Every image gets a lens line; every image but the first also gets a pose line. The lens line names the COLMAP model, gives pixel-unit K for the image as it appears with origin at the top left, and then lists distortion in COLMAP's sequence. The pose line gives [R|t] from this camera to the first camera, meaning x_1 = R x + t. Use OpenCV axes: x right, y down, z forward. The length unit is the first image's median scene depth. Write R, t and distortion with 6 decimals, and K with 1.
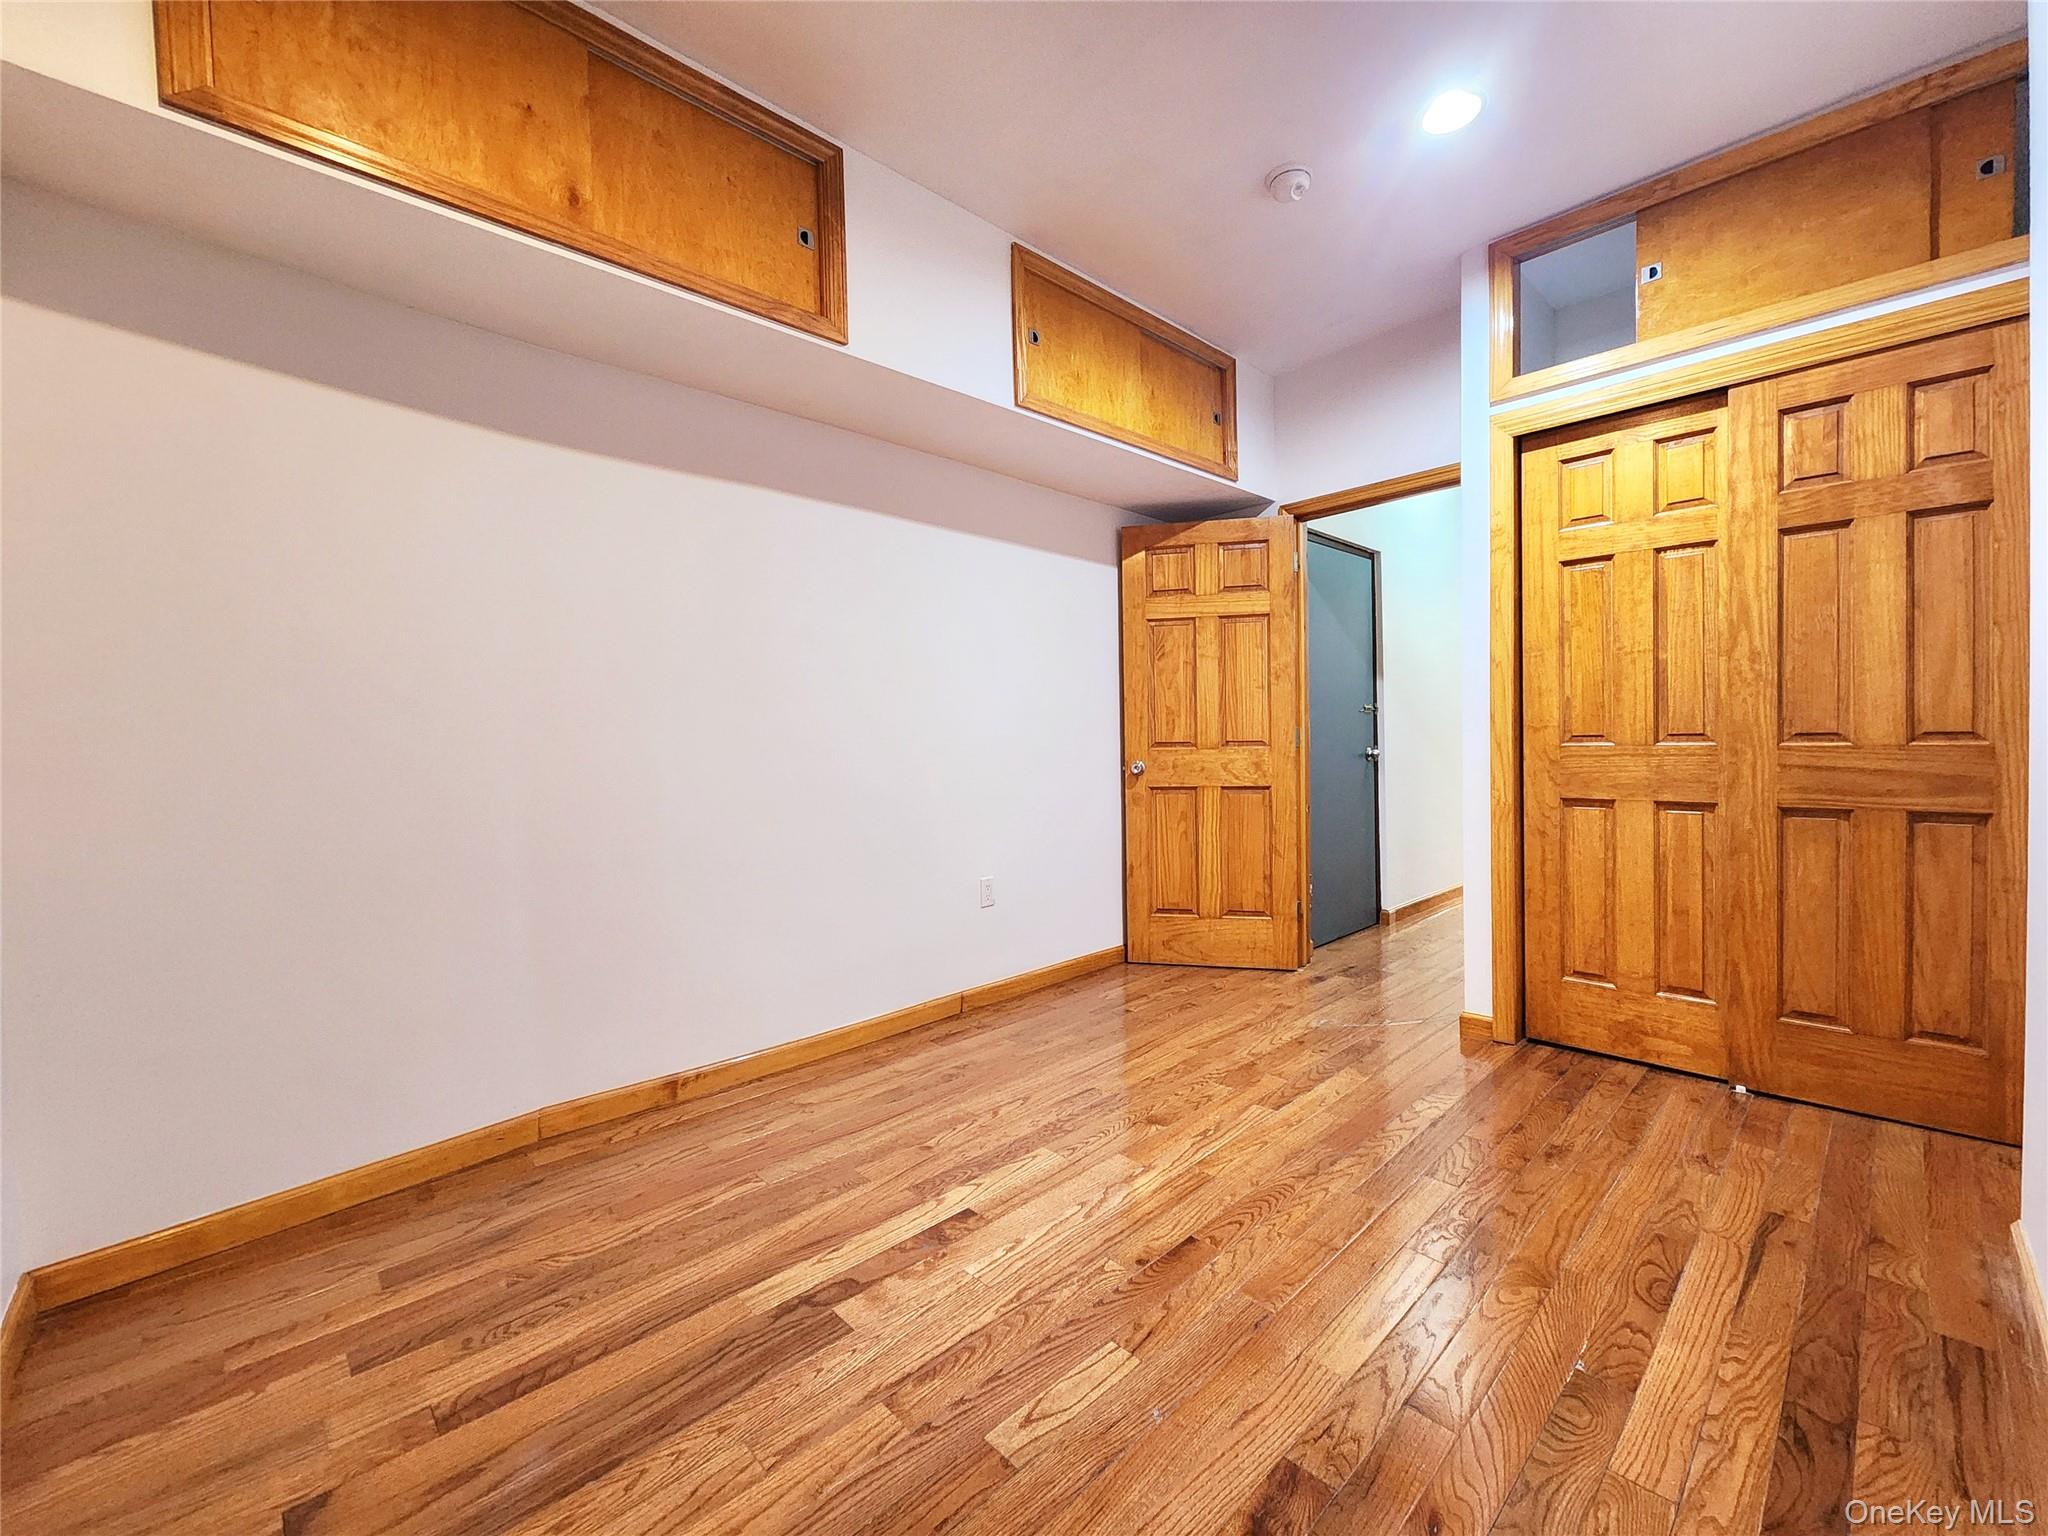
lens RADIAL K [[855.9, 0, 1021.9], [0, 855.9, 757.7], [0, 0, 1]] dist [-0.001604, -0.000822]
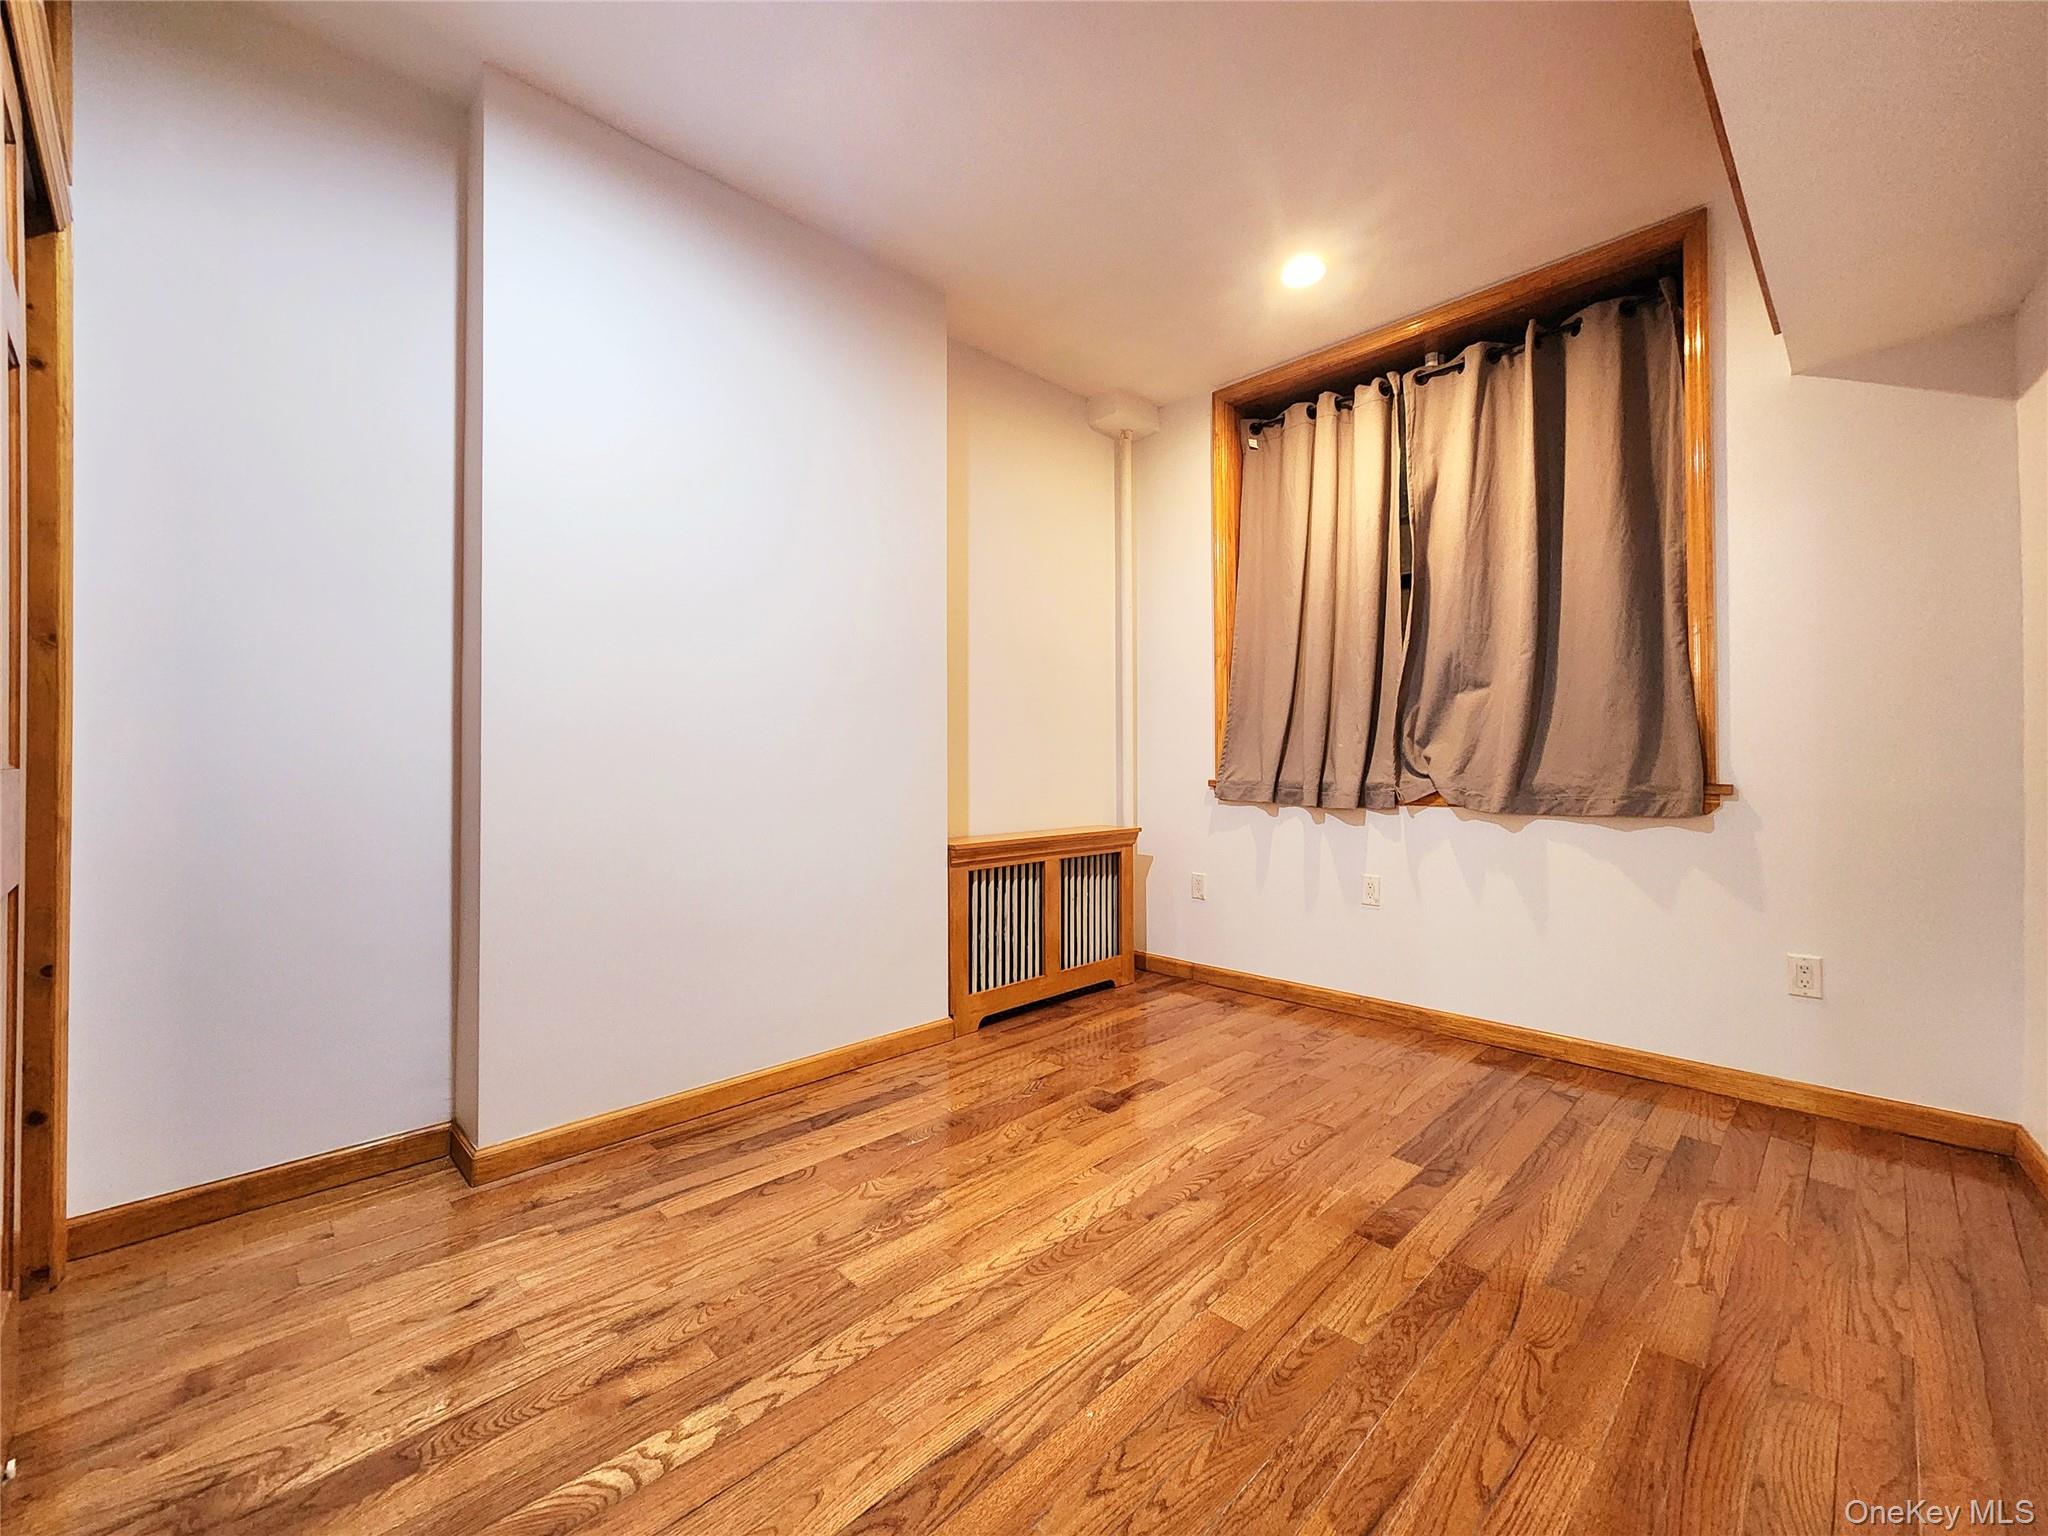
lens RADIAL K [[855.9, 0, 1021.9], [0, 855.9, 757.7], [0, 0, 1]] dist [-0.001604, -0.000822]
pose [[-0.999690, 0.020385, -0.014321, 0.342369], [0.020180, 0.999694, 0.014323, -0.019041], [0.014608, 0.014029, -0.999795, 1.949337]]
